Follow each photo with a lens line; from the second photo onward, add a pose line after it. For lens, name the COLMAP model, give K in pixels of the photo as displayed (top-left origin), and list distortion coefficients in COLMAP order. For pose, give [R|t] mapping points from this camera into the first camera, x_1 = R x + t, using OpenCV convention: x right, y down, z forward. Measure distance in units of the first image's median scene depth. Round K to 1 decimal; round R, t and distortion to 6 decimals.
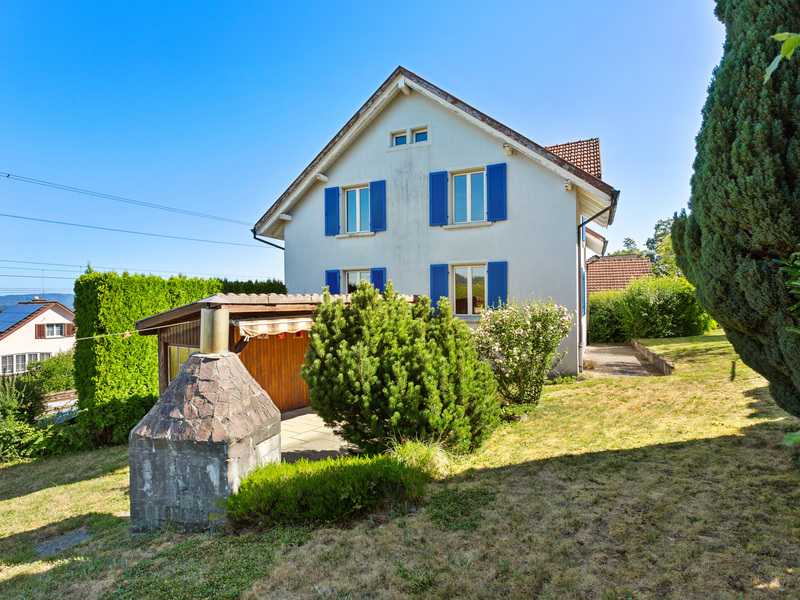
lens RADIAL K [[446.1, 0, 400.0], [0, 446.1, 300.0], [0, 0, 1]] dist [-0.000601, -0.000524]
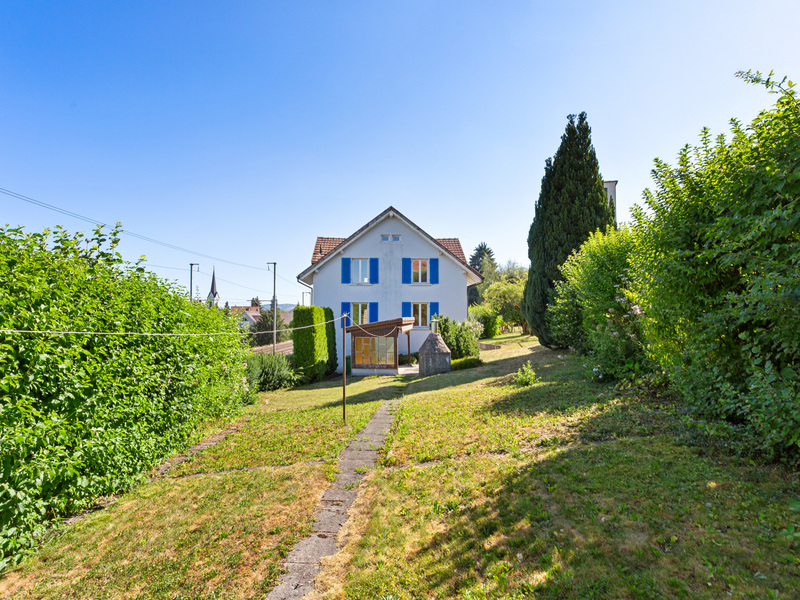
lens RADIAL K [[446.1, 0, 400.0], [0, 446.1, 300.0], [0, 0, 1]] dist [-0.000601, -0.000524]
pose [[0.900036, 0.030407, 0.434753, -0.819598], [-0.019175, 0.999360, -0.030199, -0.023911], [-0.435393, 0.018844, 0.900043, -0.843766]]
